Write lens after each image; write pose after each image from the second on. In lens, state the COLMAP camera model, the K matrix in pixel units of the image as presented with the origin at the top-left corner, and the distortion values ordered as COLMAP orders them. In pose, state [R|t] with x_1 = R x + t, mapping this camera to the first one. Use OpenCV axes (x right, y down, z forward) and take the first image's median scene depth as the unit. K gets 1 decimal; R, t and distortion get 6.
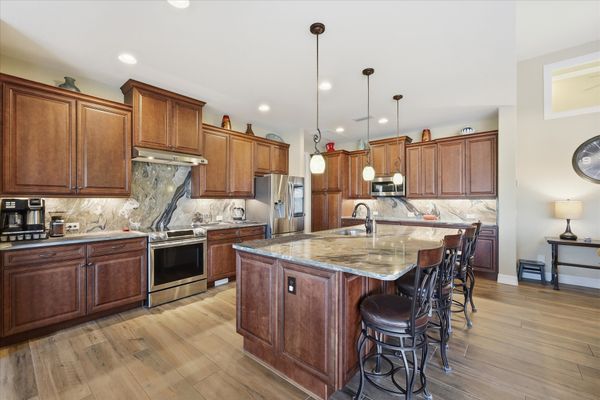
lens RADIAL K [[254.7, 0, 298.5], [0, 254.7, 202.4], [0, 0, 1]] dist [0.000186, -0.000224]
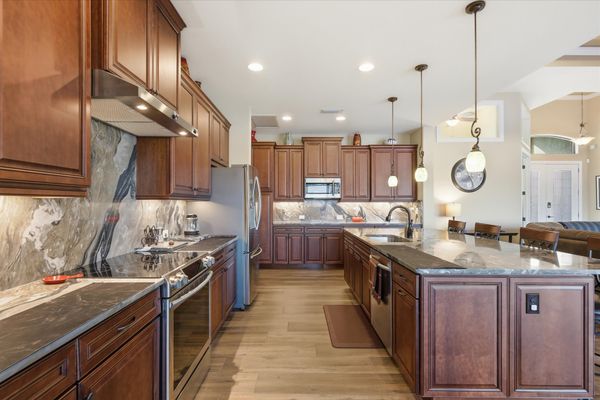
lens RADIAL K [[287.3, 0, 299.1], [0, 287.3, 202.8], [0, 0, 1]] dist [0.002705, 0.000066]
pose [[0.756355, 0.000751, 0.654162, -0.563176], [0.003975, 0.999976, -0.005743, -0.003332], [-0.654150, 0.006944, 0.756333, 0.355636]]
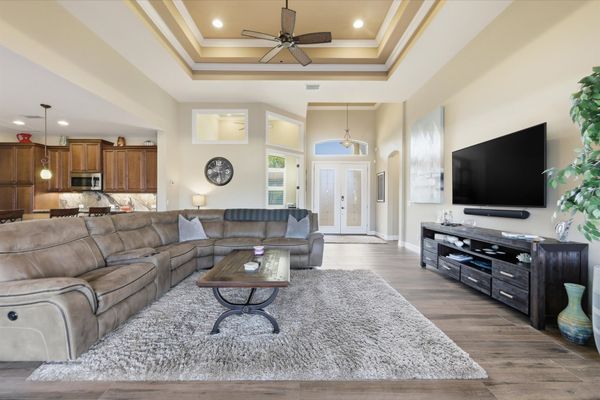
lens RADIAL K [[245.4, 0, 300.0], [0, 245.4, 200.0], [0, 0, 1]] dist [0.002992, 0.000216]
pose [[0.759237, 0.002614, 0.650809, 0.496720], [0.000055, 0.999992, -0.004081, 0.031745], [-0.650814, 0.003135, 0.759231, -0.606216]]
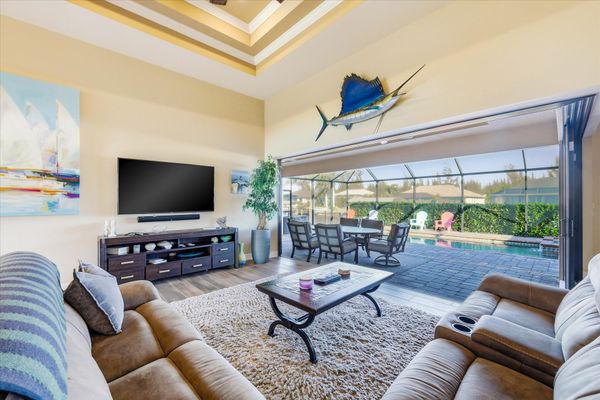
lens RADIAL K [[245.4, 0, 300.0], [0, 245.4, 200.0], [0, 0, 1]] dist [0.002992, 0.000216]
pose [[-0.993628, 0.006398, 0.112524, 0.846660], [0.006599, 0.999977, 0.001413, -0.005479], [-0.112512, 0.002147, -0.993648, 0.635213]]
